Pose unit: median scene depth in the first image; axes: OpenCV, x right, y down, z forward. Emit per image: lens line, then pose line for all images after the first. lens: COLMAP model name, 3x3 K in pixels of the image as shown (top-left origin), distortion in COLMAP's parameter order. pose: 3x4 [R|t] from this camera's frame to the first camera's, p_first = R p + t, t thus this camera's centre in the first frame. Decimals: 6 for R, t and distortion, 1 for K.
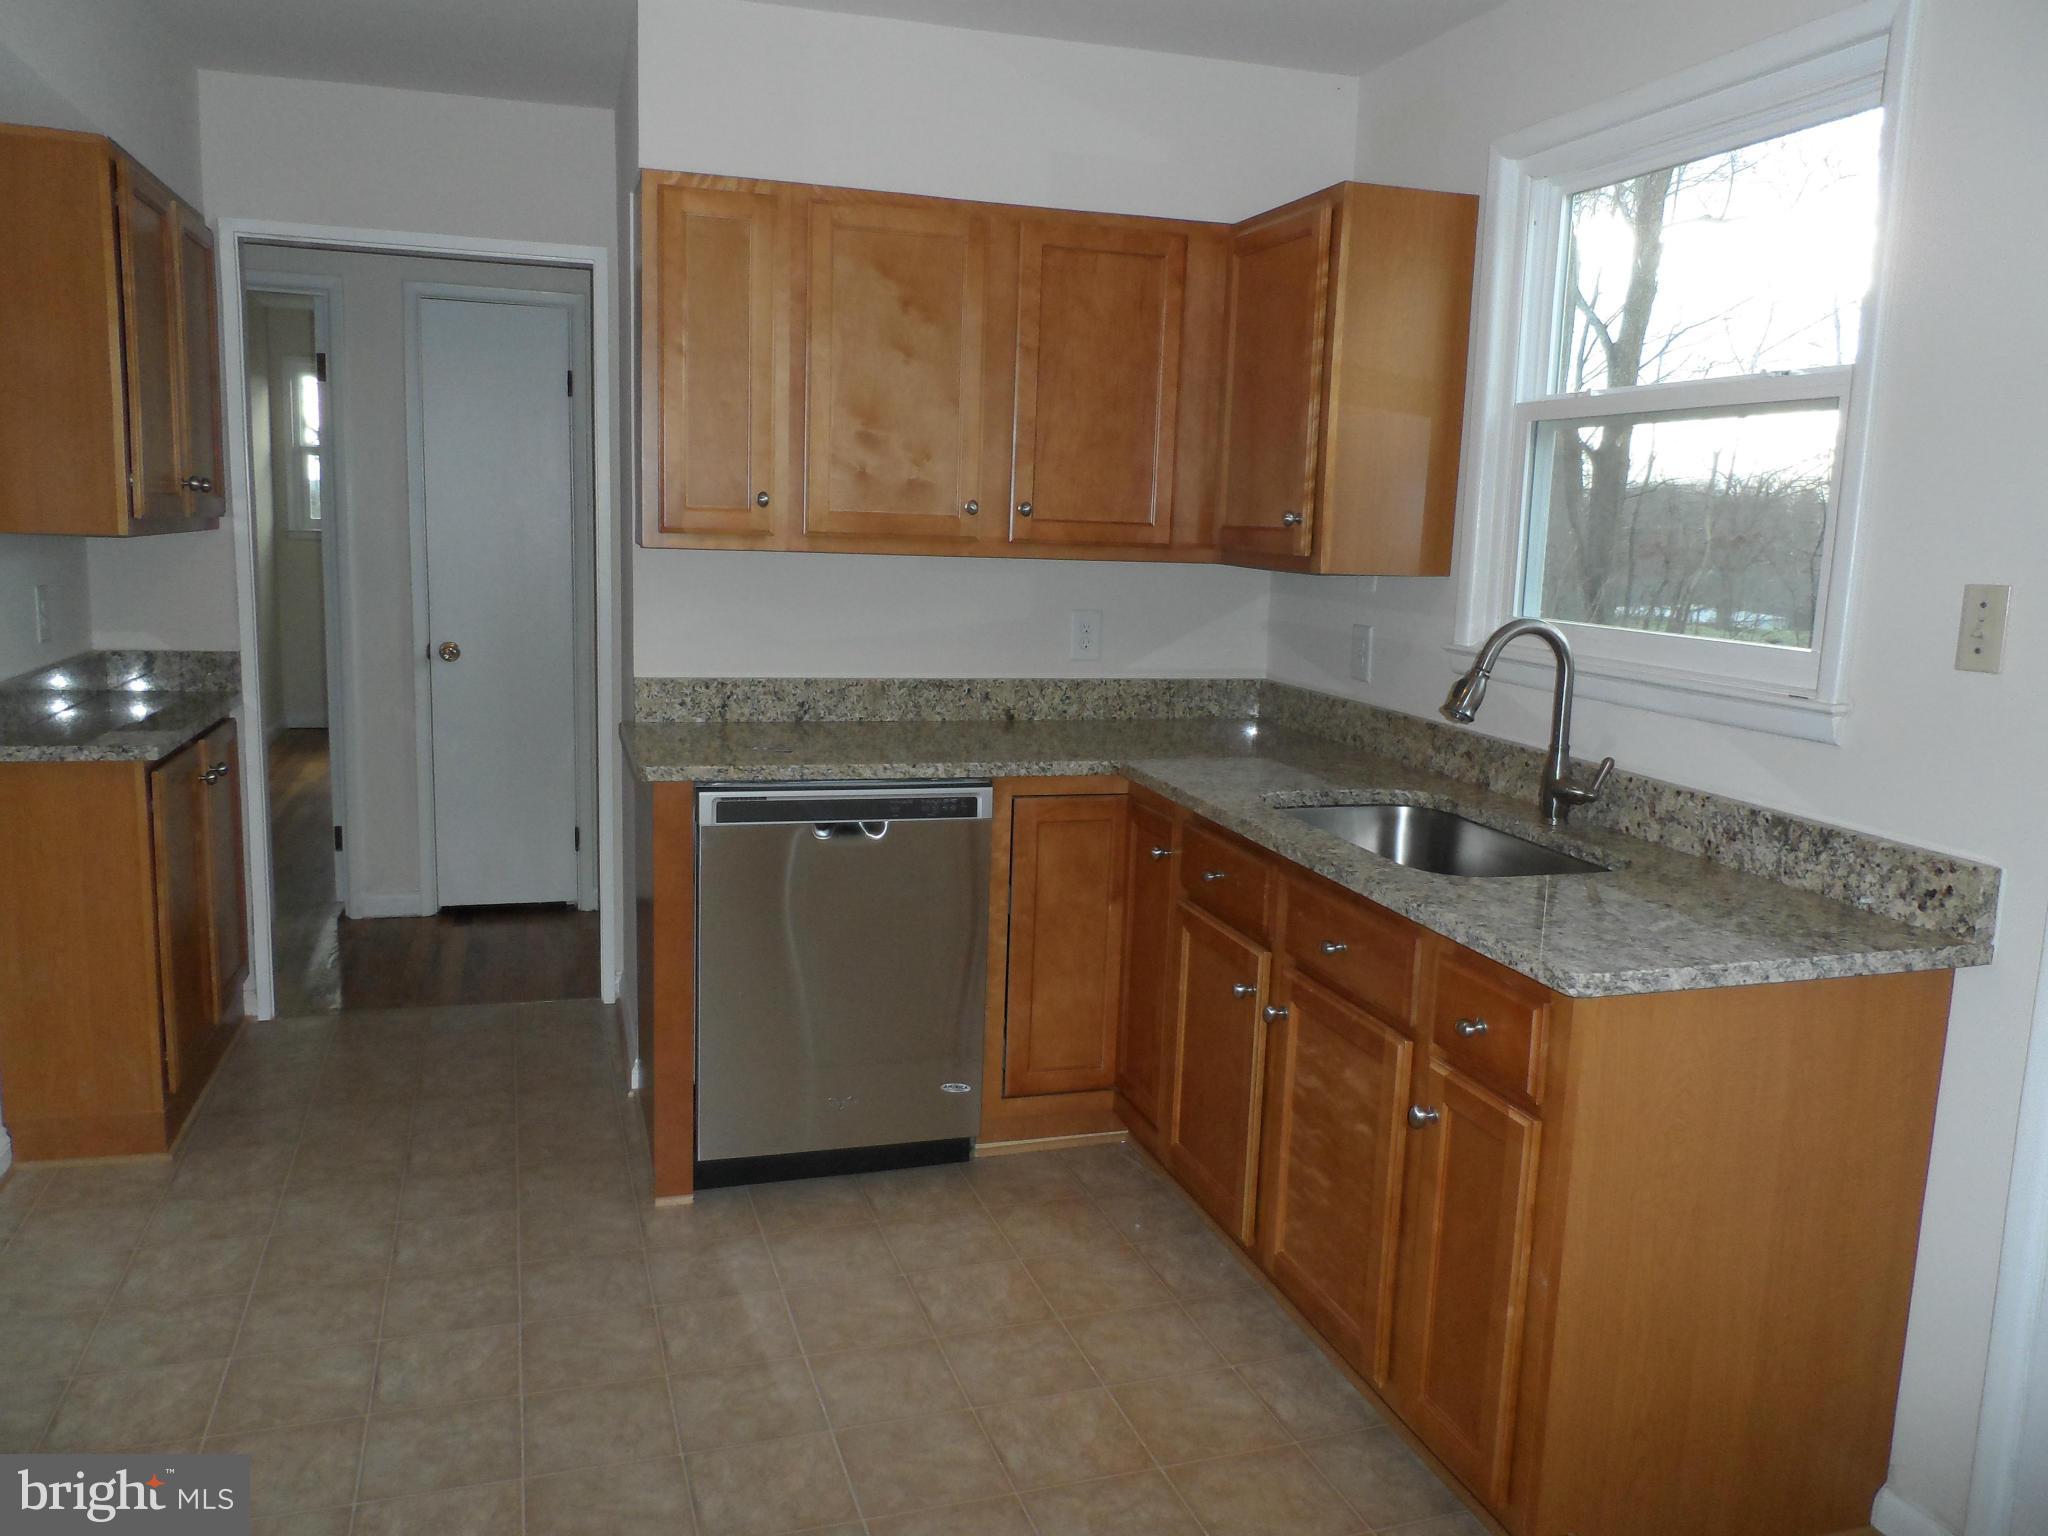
lens RADIAL K [[1564.1, 0, 1042.1], [0, 1564.1, 758.8], [0, 0, 1]] dist [0.005749, 0.004160]
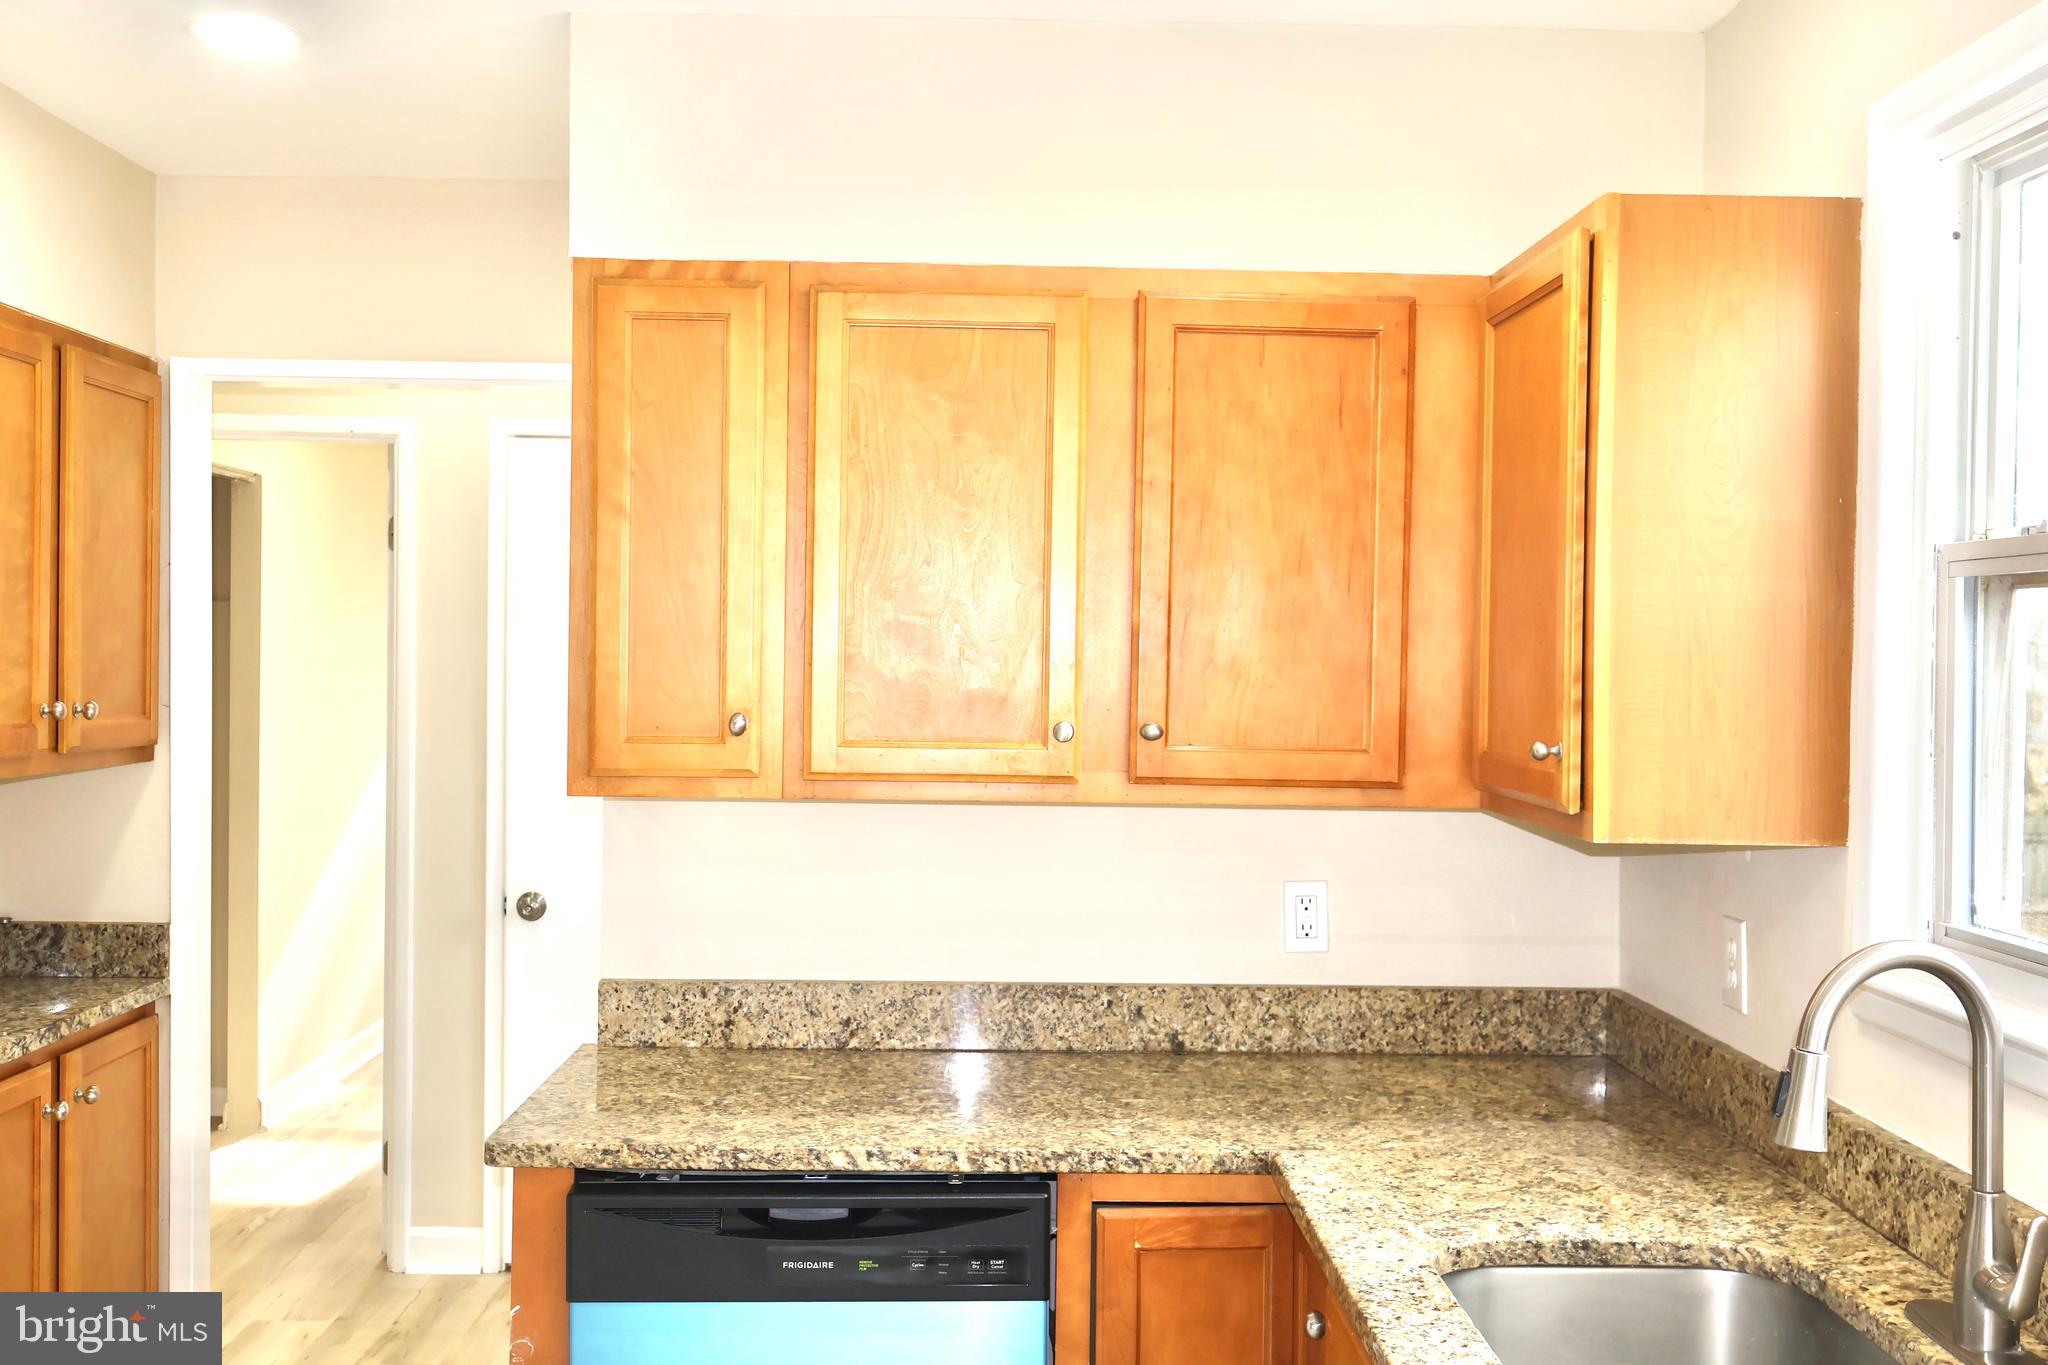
lens RADIAL K [[2057.7, 0, 1054.4], [0, 2057.7, 683.9], [0, 0, 1]] dist [0.021534, 0.000000]
pose [[0.961797, -0.016951, -0.273237, 0.193561], [-0.022223, 0.989953, -0.139640, -0.064791], [0.272859, 0.140377, 0.951757, 0.207764]]
